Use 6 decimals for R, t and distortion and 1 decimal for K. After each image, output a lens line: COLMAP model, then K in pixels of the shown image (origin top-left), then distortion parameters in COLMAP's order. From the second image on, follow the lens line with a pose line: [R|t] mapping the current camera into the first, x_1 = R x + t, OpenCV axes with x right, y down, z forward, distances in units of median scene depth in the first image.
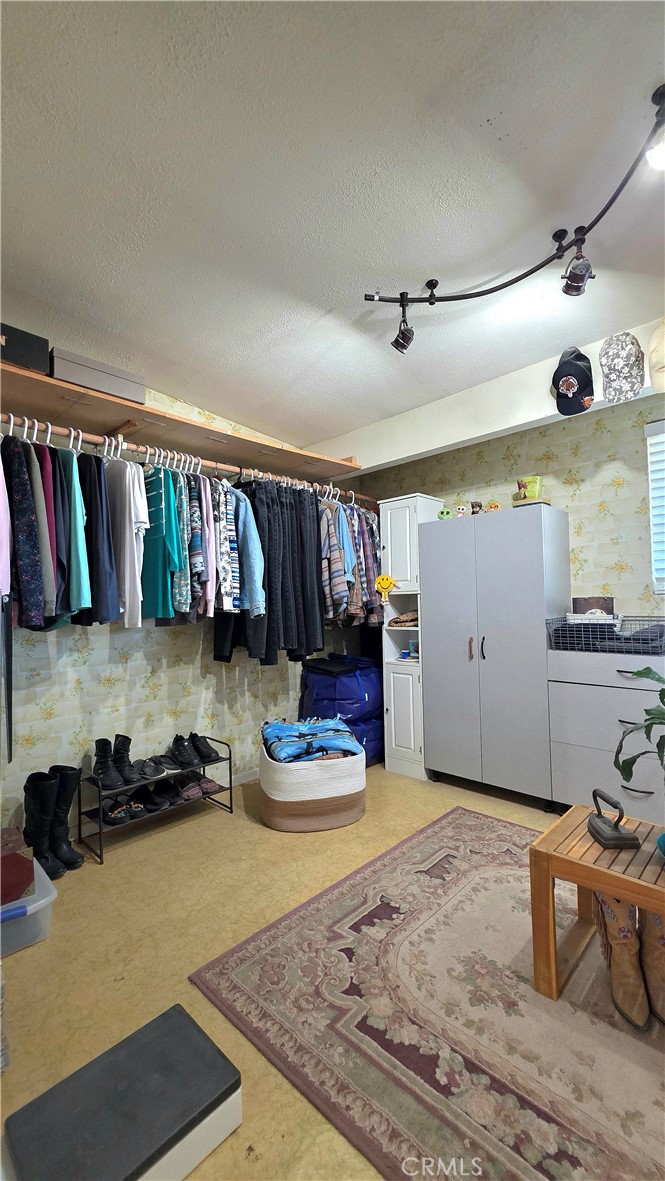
lens RADIAL K [[477.1, 0, 333.3], [0, 477.1, 596.7], [0, 0, 1]] dist [0.001721, 0.000954]
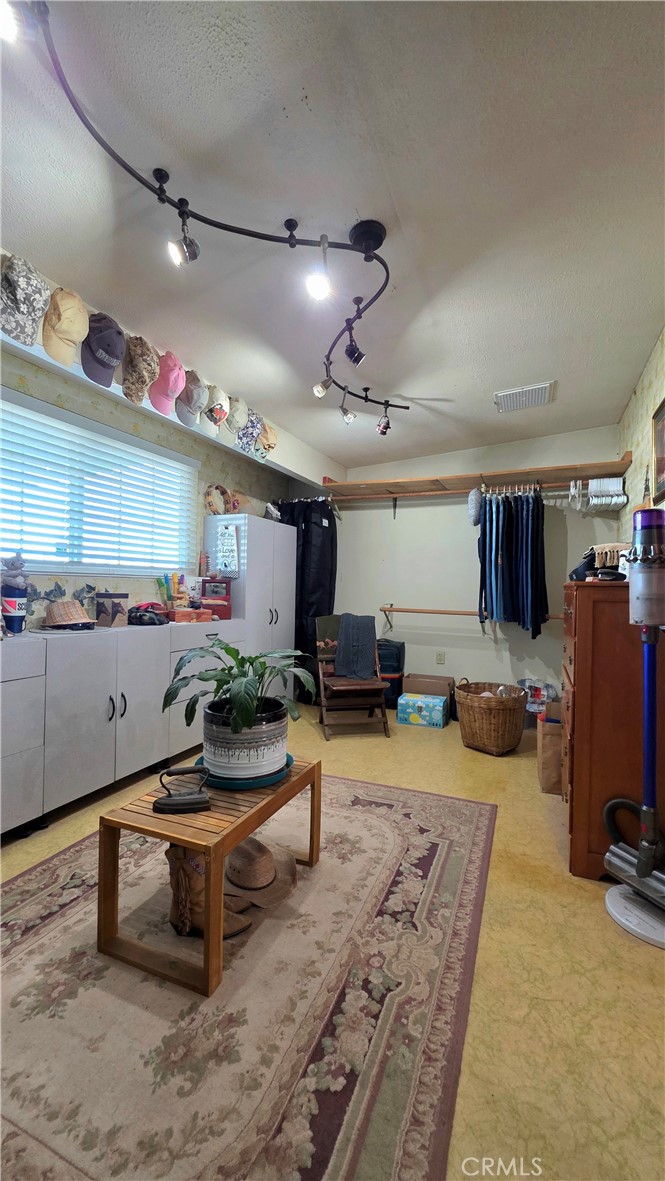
lens RADIAL K [[473.9, 0, 332.5], [0, 473.9, 590.5], [0, 0, 1]] dist [0.002209, 0.000032]
pose [[-0.363199, 0.010683, 0.931650, -0.437989], [-0.029470, 0.999302, -0.022948, 0.036137], [-0.931245, -0.035790, -0.362631, 0.929641]]
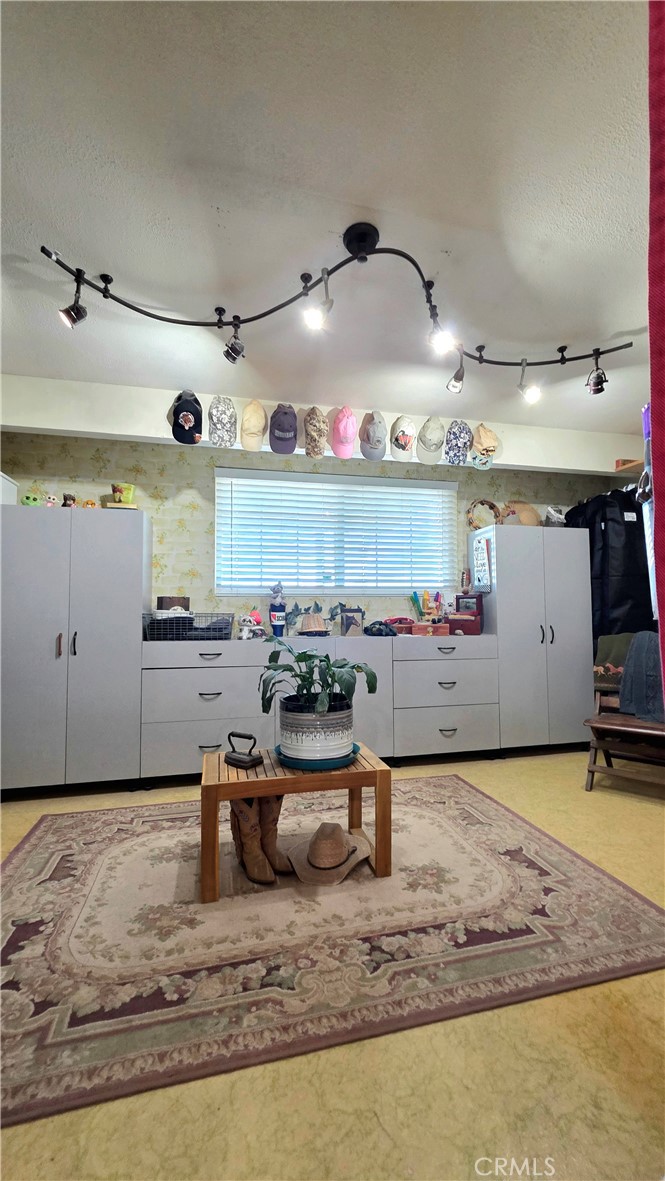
lens RADIAL K [[473.9, 0, 332.5], [0, 473.9, 590.5], [0, 0, 1]] dist [0.002209, 0.000032]
pose [[0.532294, 0.063077, 0.844206, -0.385263], [-0.023358, 0.997935, -0.059835, 0.074302], [-0.846237, 0.012131, 0.532668, 0.051181]]
